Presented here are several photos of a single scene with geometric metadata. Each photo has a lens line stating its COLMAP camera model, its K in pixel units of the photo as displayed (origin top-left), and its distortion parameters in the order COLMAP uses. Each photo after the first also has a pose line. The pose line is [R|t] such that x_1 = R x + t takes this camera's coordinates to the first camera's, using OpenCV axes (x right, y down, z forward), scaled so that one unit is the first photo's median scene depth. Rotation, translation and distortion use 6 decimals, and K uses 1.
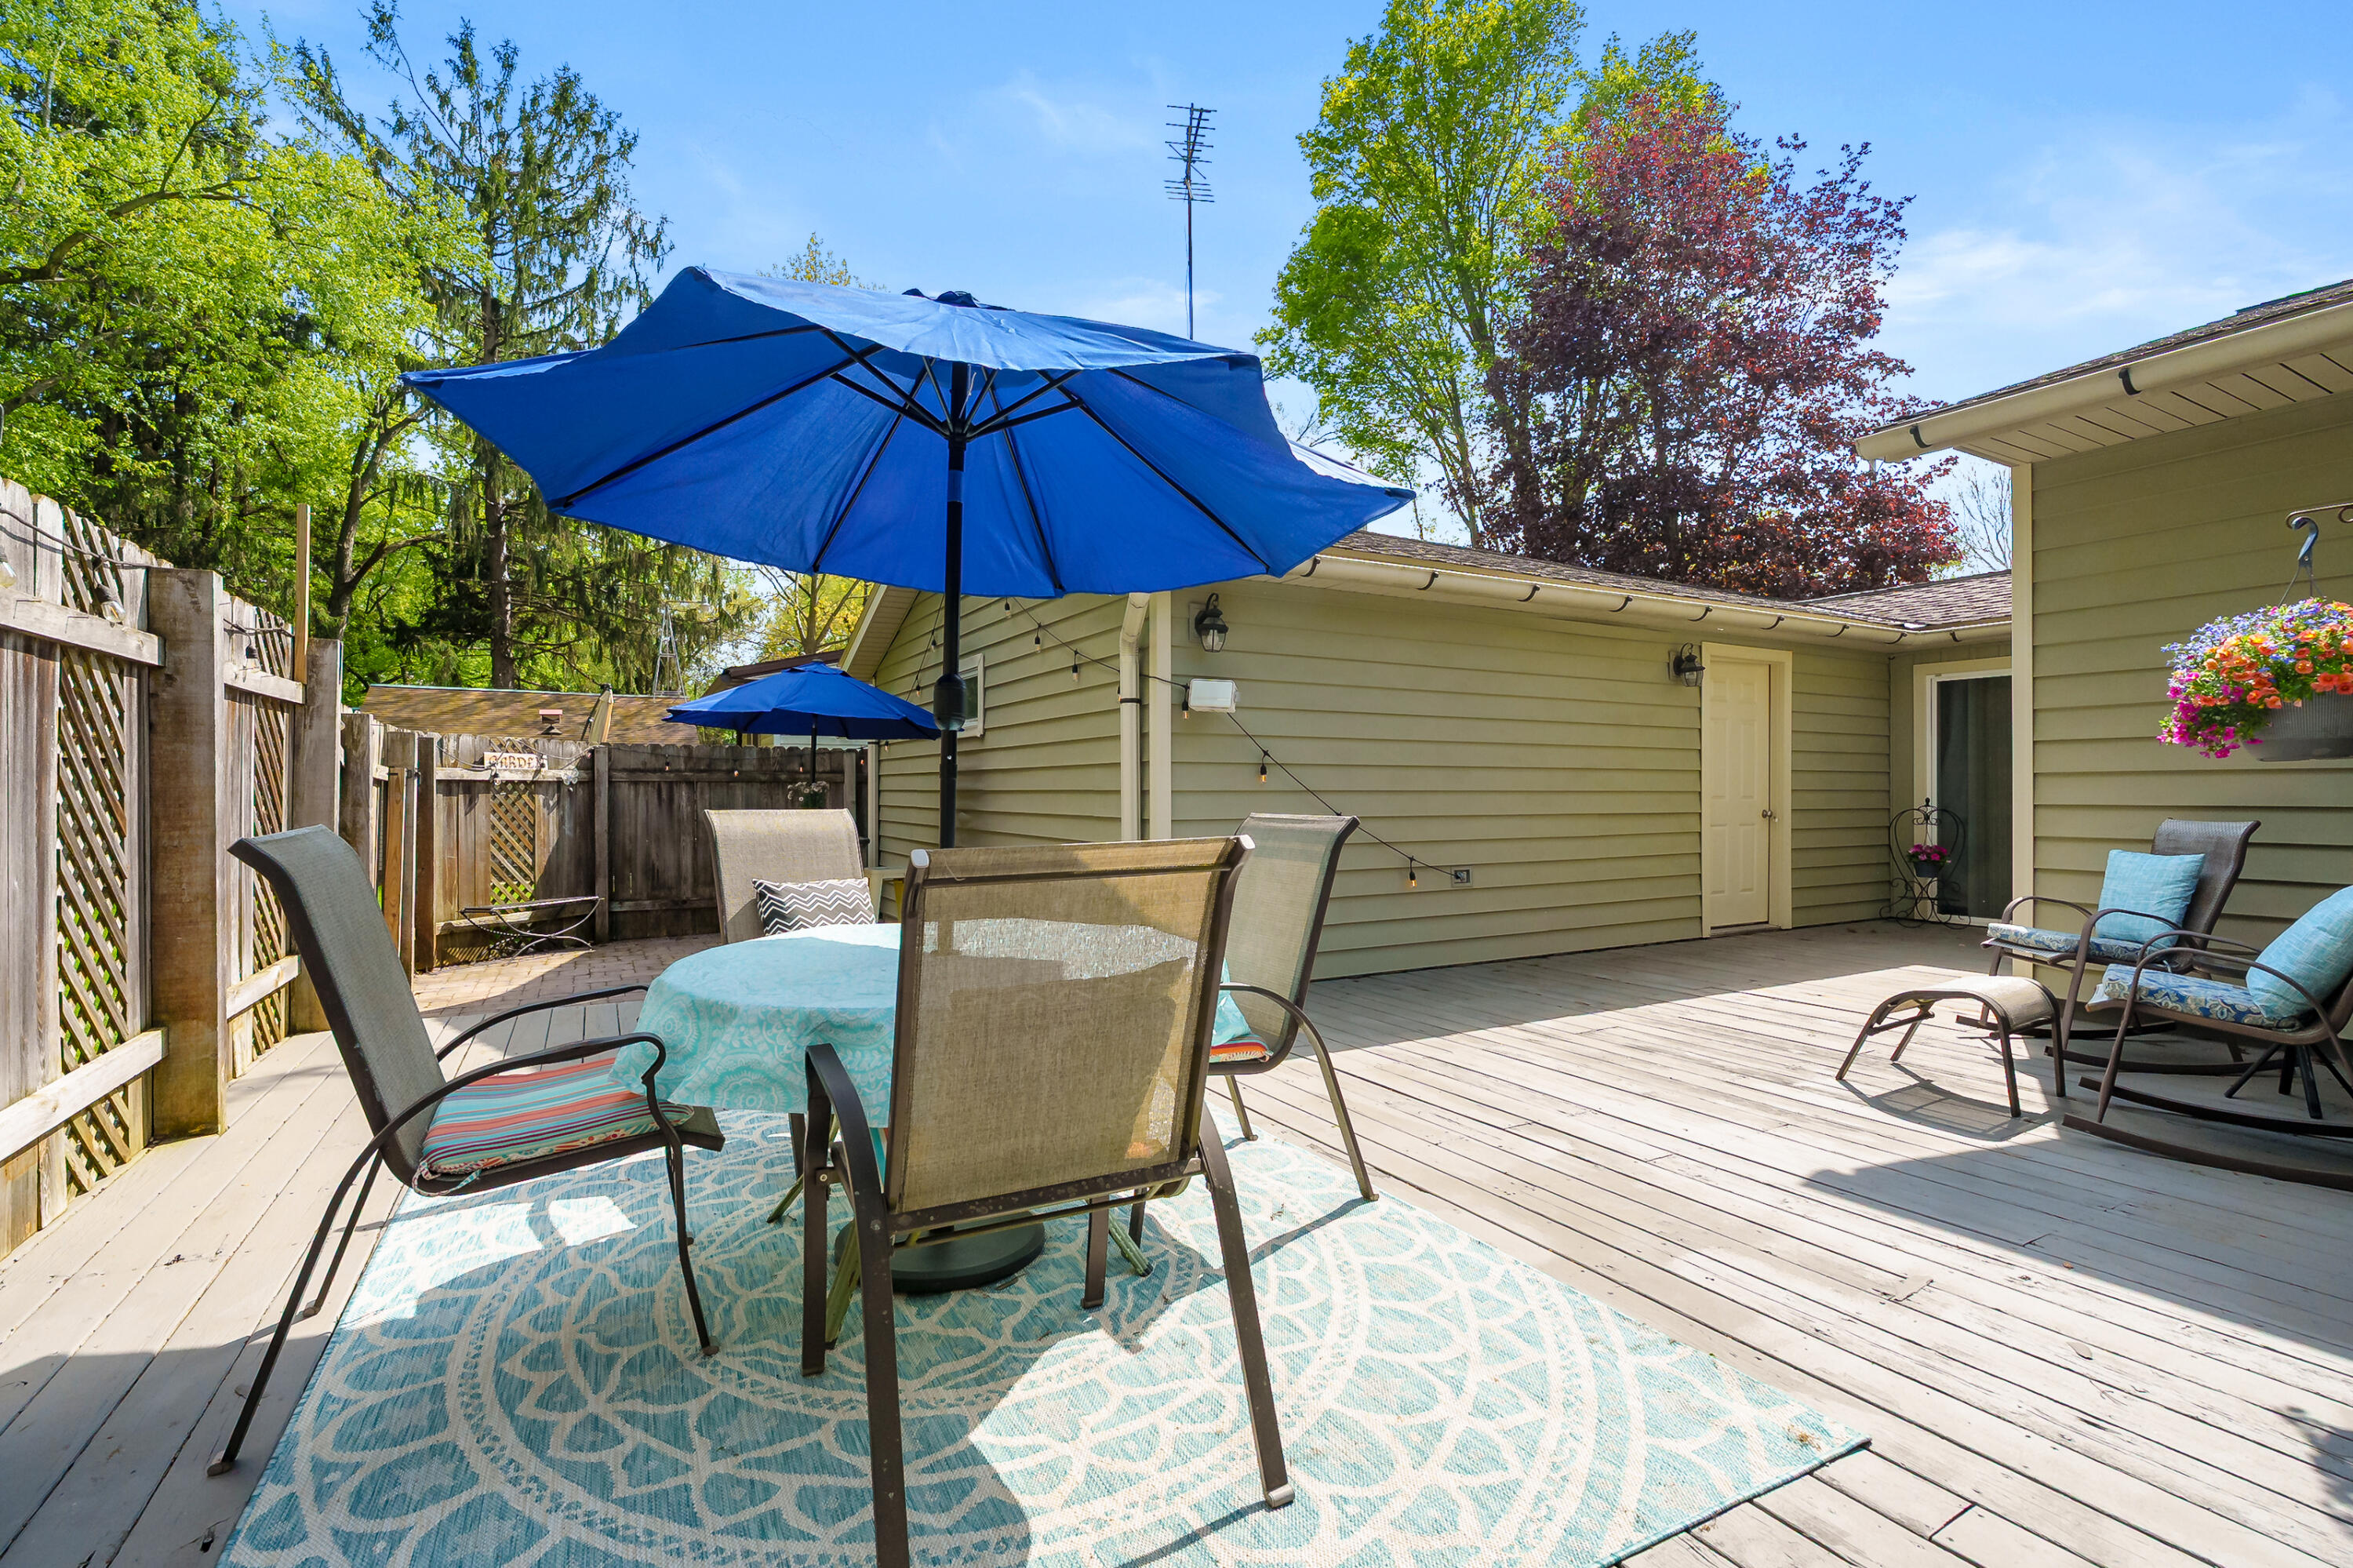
lens RADIAL K [[1068.0, 0, 1176.5], [0, 1068.0, 784.0], [0, 0, 1]] dist [-0.002448, -0.000572]
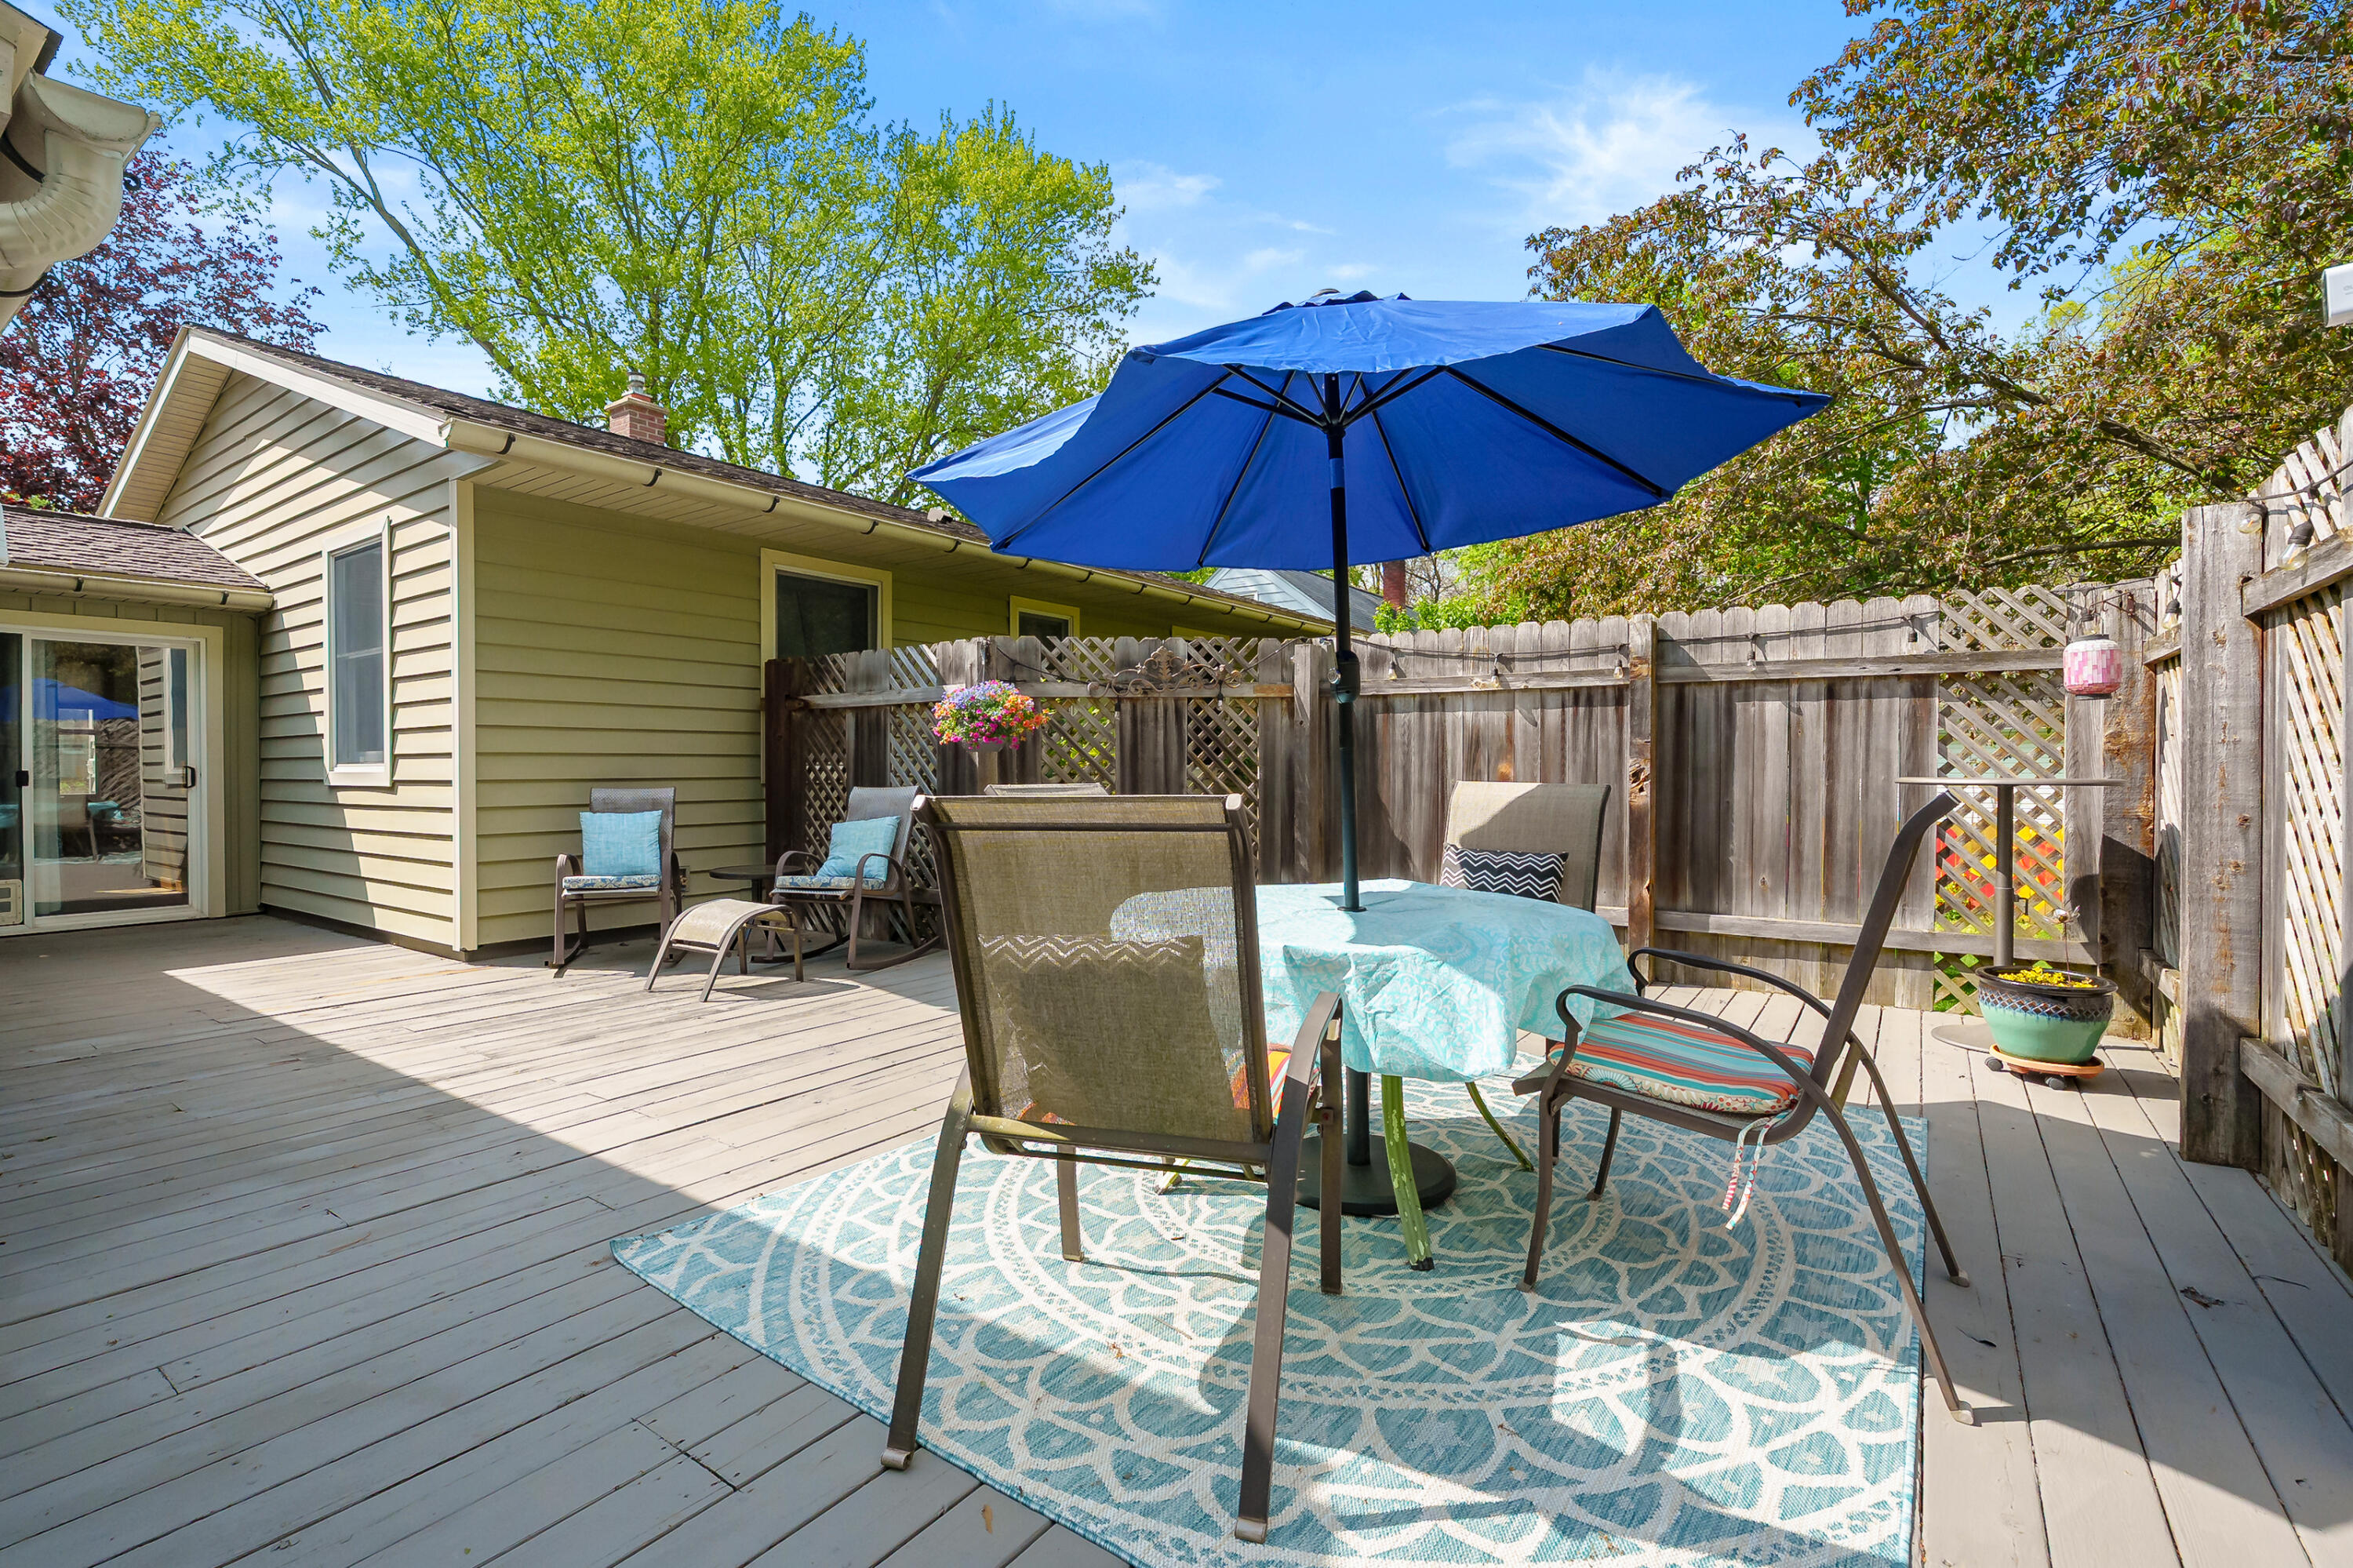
lens RADIAL K [[1041.6, 0, 1176.5], [0, 1041.6, 784.0], [0, 0, 1]] dist [0.000205, -0.000052]
pose [[-0.435218, -0.009190, 0.900278, -1.066214], [-0.005223, 0.999957, 0.007683, 0.021306], [-0.900310, -0.001358, -0.435247, 1.589721]]
